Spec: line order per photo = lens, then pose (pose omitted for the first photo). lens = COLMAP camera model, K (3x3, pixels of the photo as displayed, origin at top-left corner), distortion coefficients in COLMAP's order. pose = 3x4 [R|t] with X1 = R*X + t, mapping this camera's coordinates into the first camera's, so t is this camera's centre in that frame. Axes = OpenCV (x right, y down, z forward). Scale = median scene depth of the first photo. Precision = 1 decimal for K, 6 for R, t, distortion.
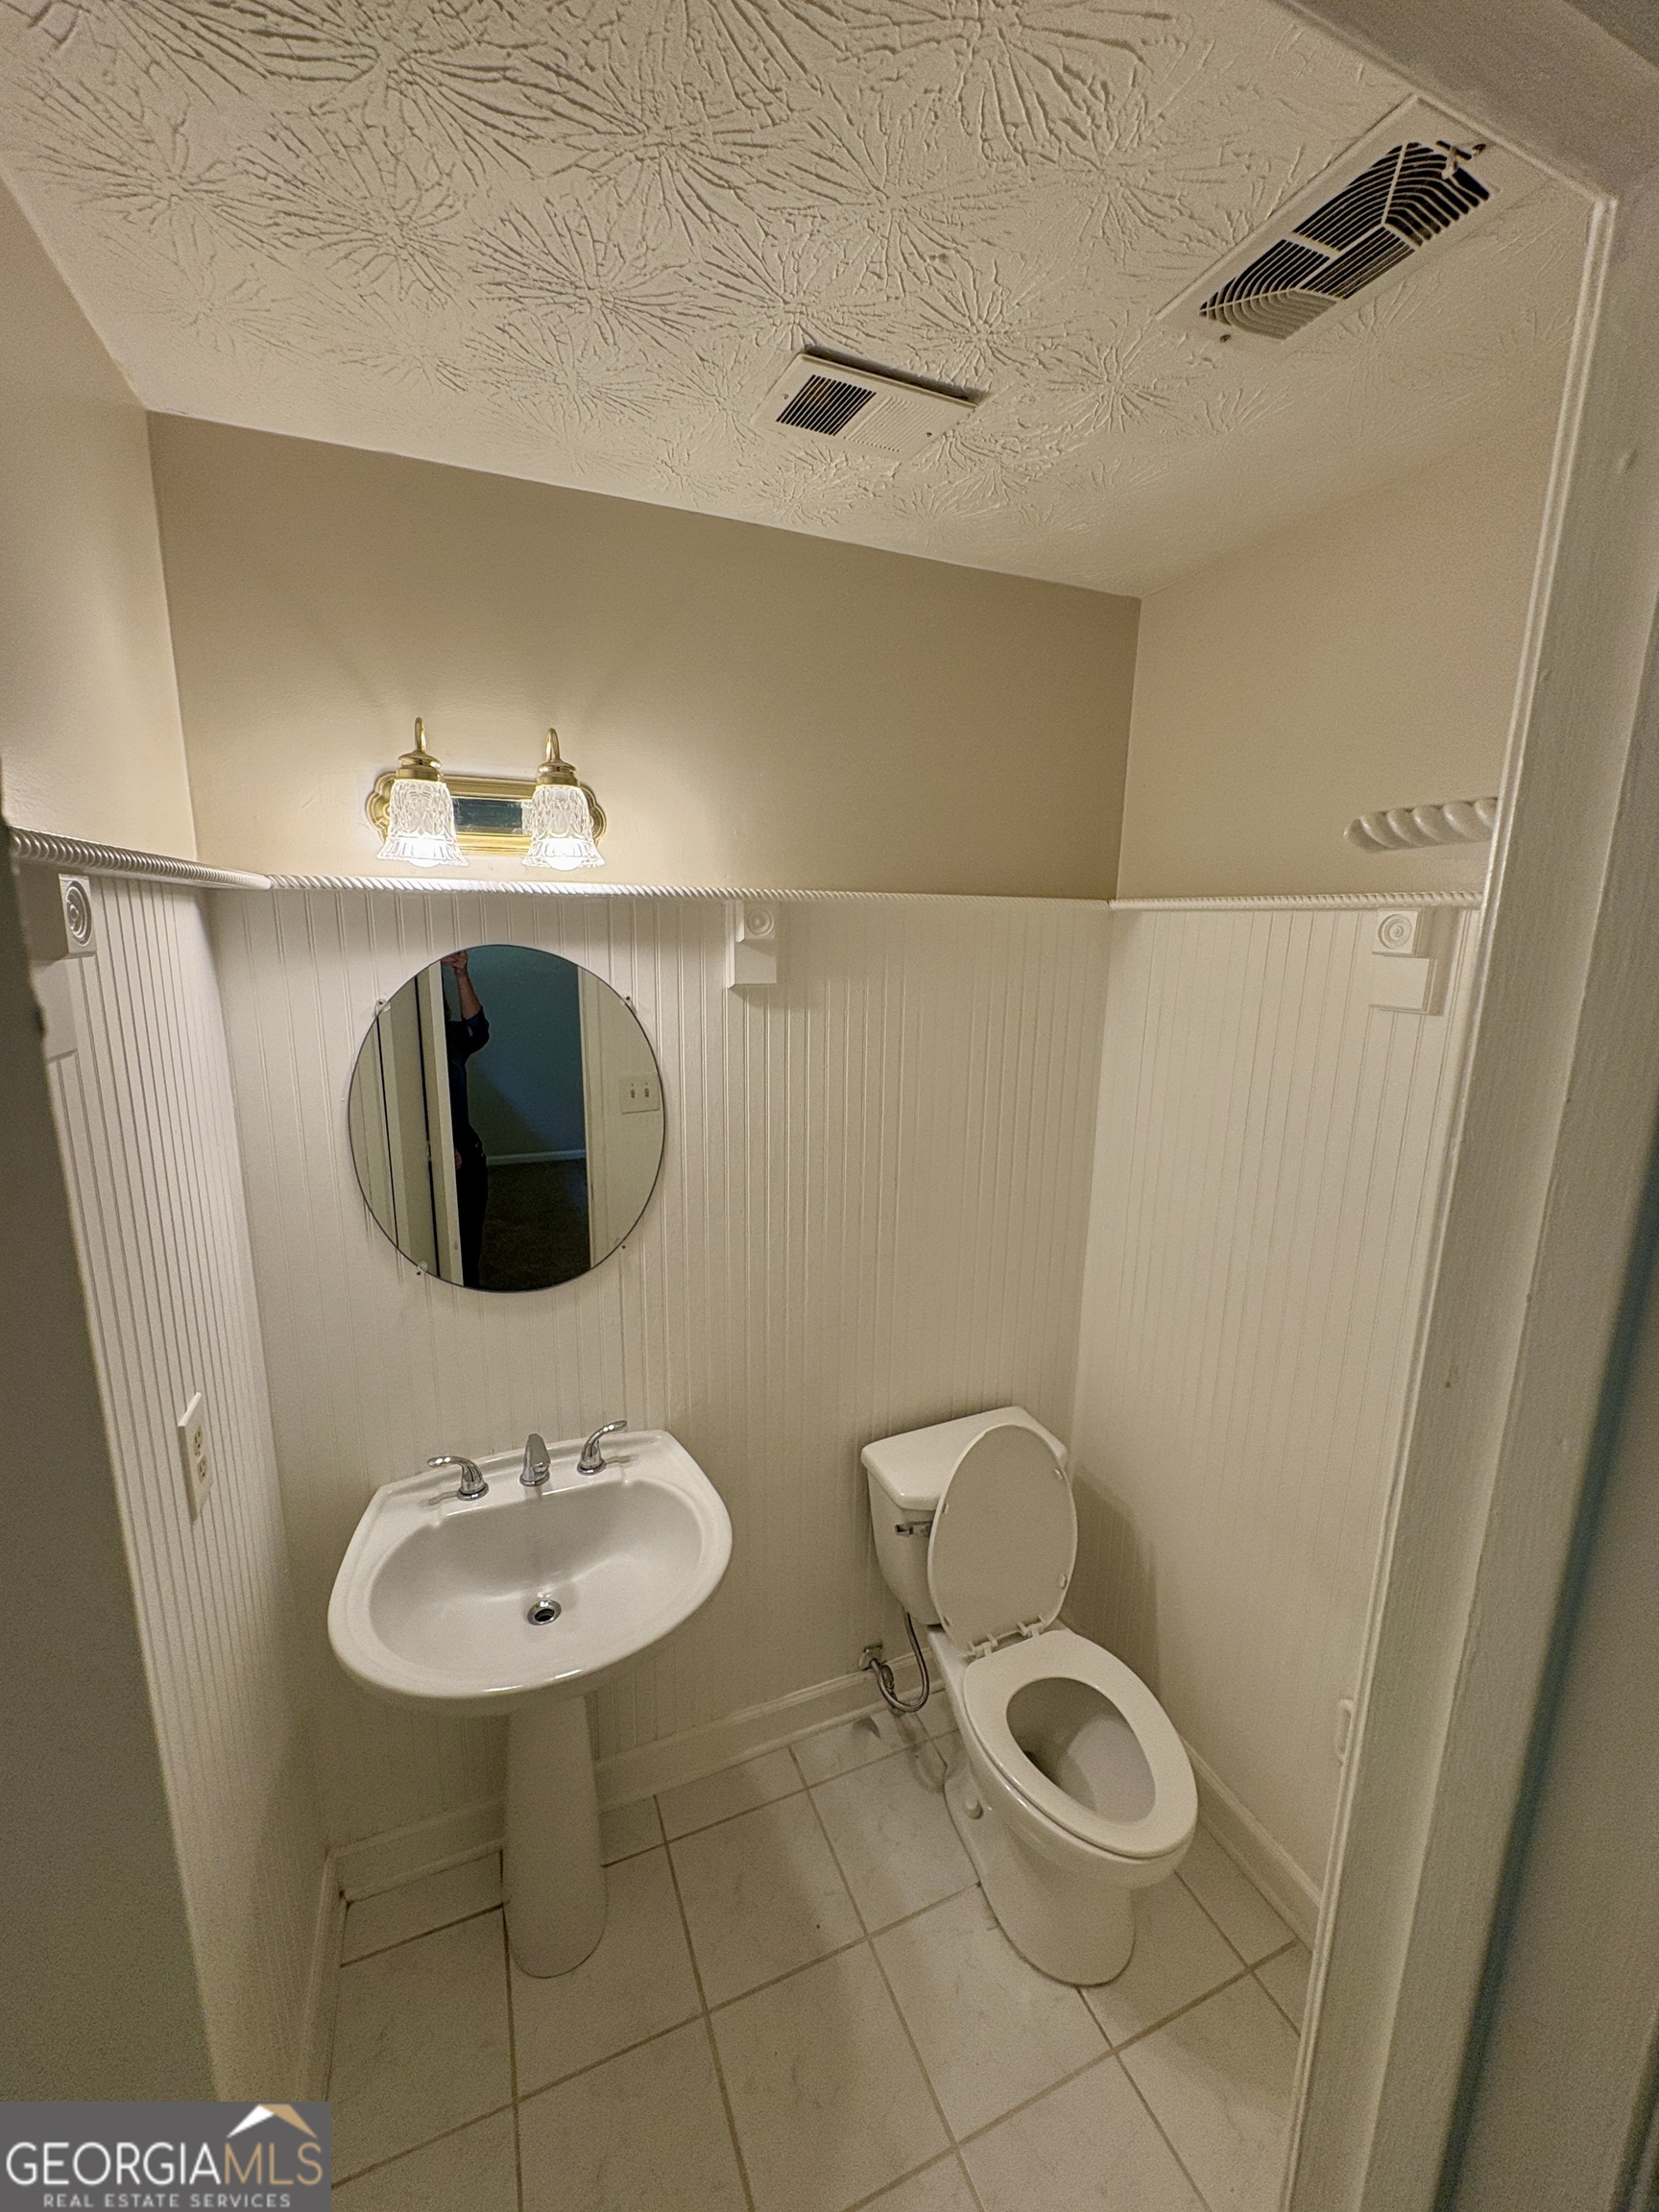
lens RADIAL K [[890.1, 0, 829.5], [0, 890.1, 1106.0], [0, 0, 1]] dist [0.001855, 0.000557]
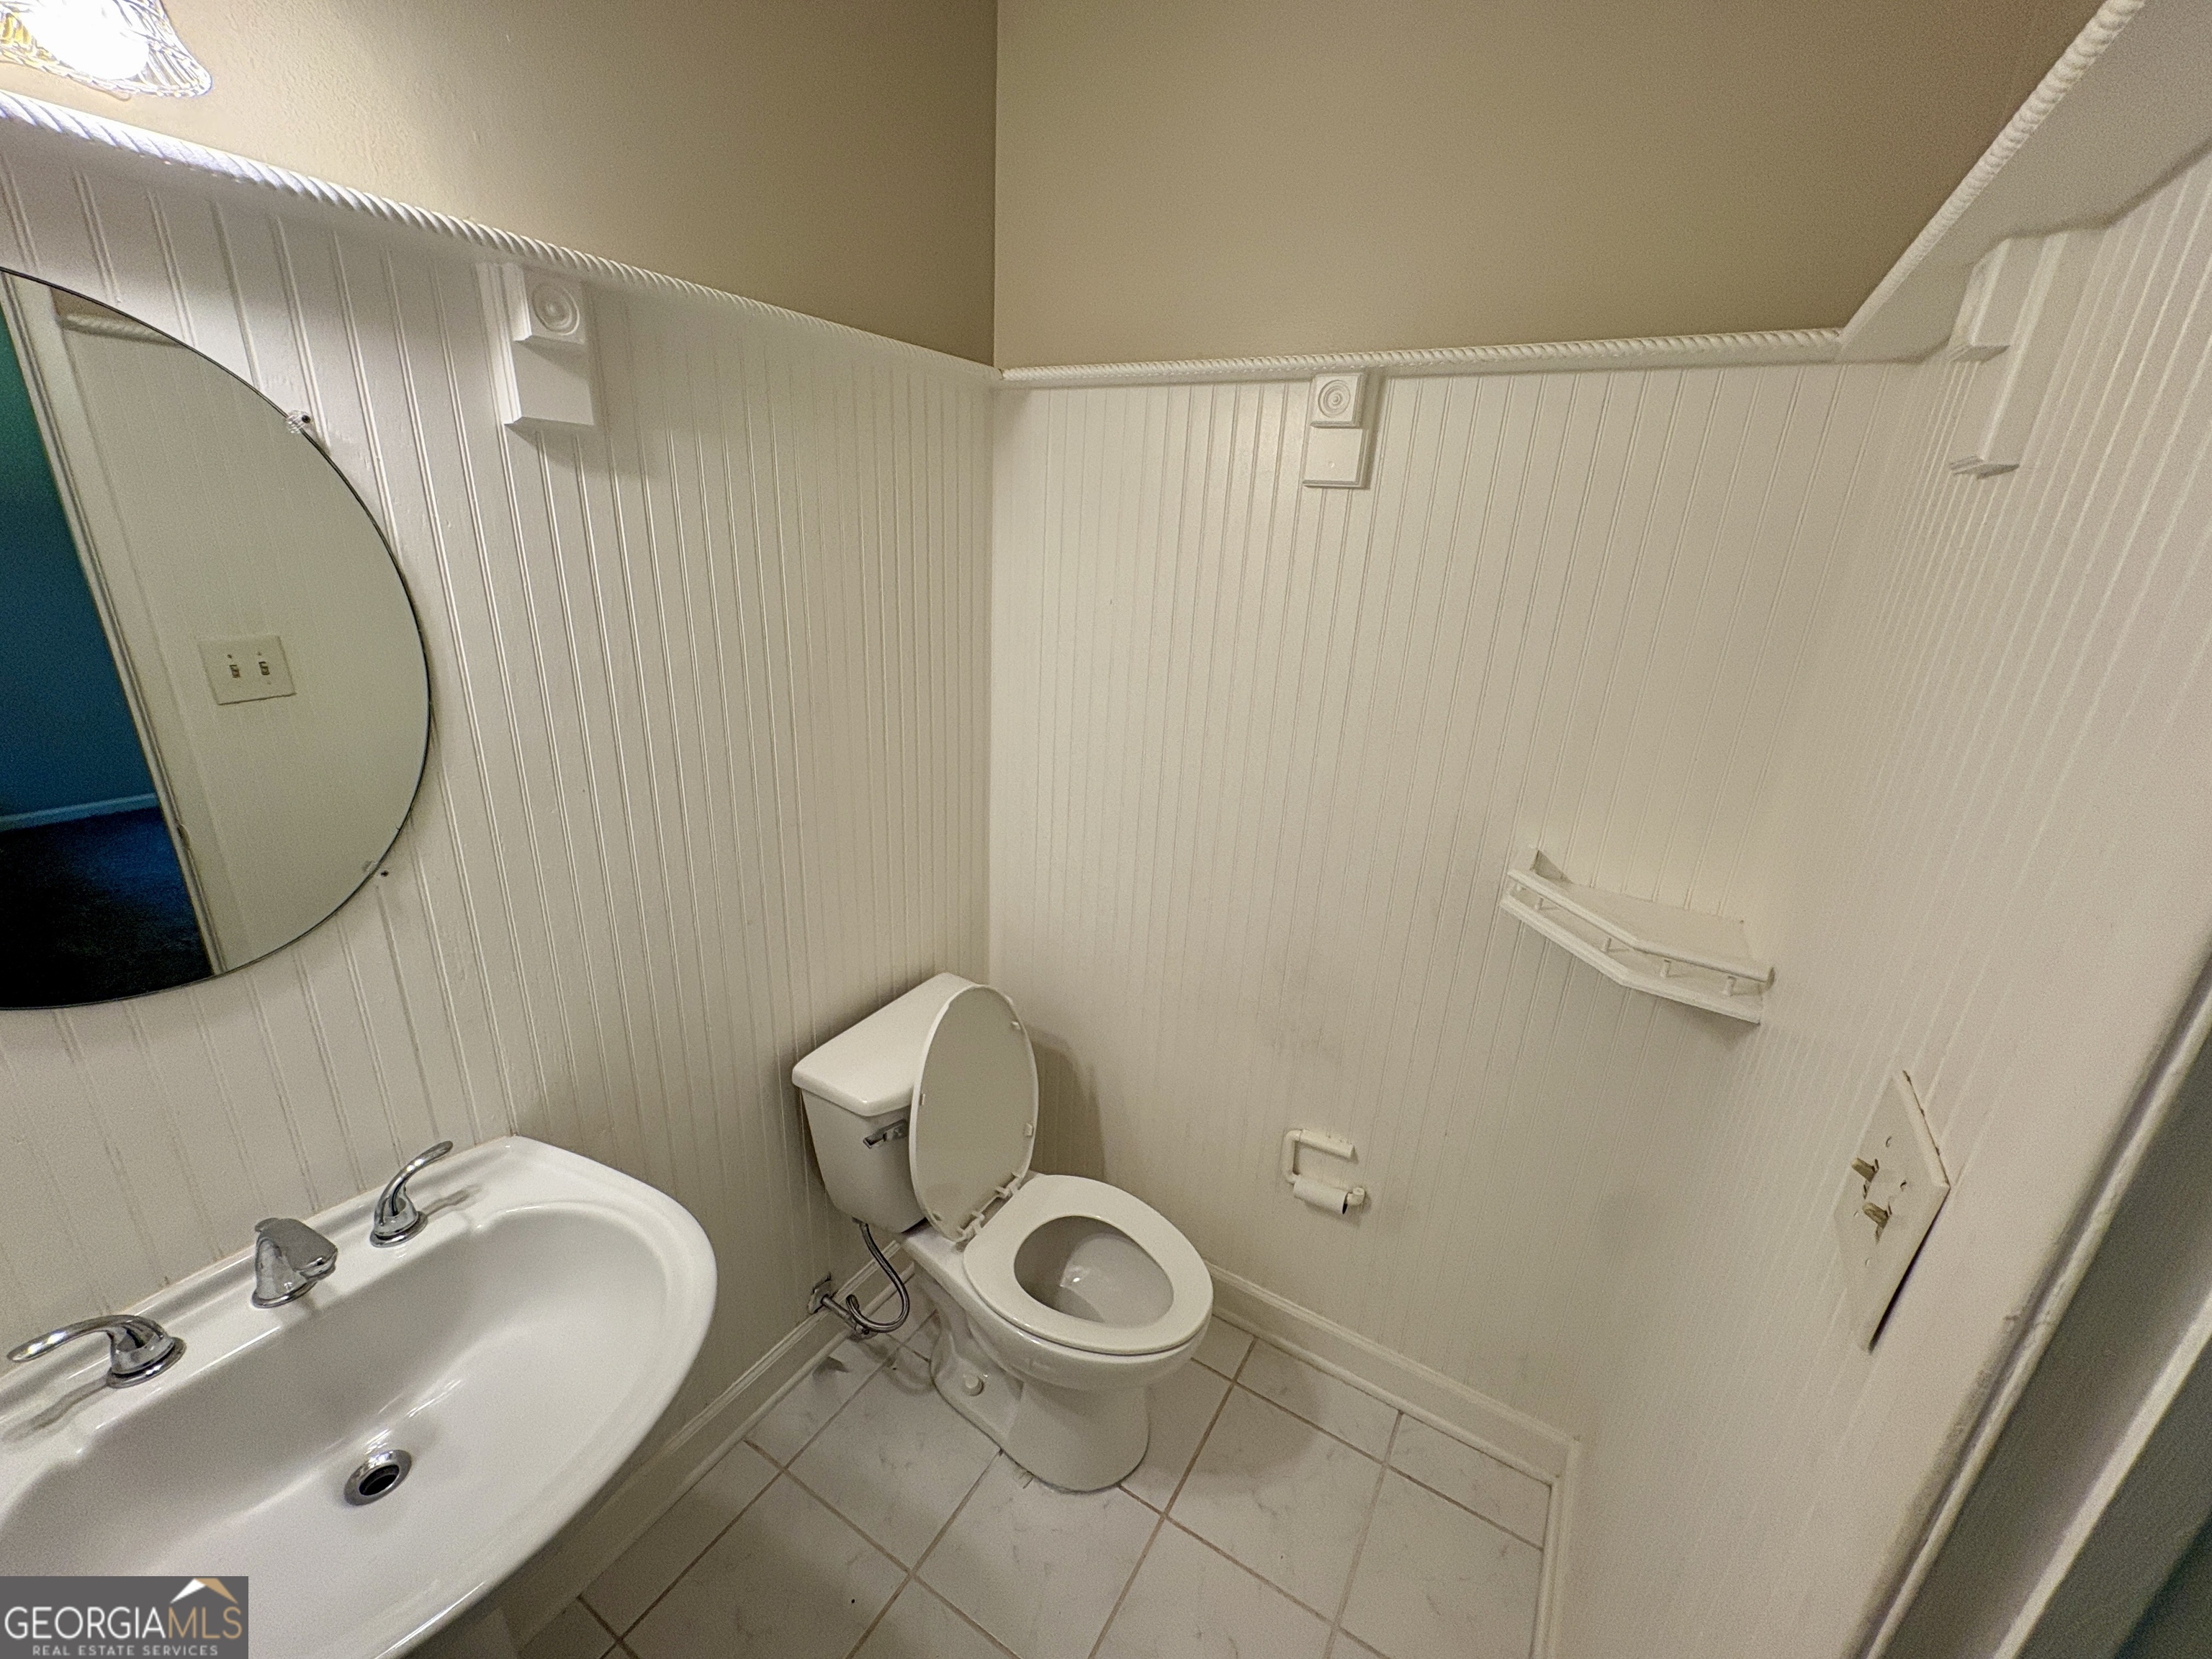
lens RADIAL K [[877.8, 0, 1106.0], [0, 877.8, 829.5], [0, 0, 1]] dist [-0.001451, 0.000414]
pose [[0.810011, -0.169601, 0.561353, -0.163342], [0.085224, 0.981147, 0.173458, 0.068112], [-0.580189, -0.092662, 0.809194, 0.246850]]
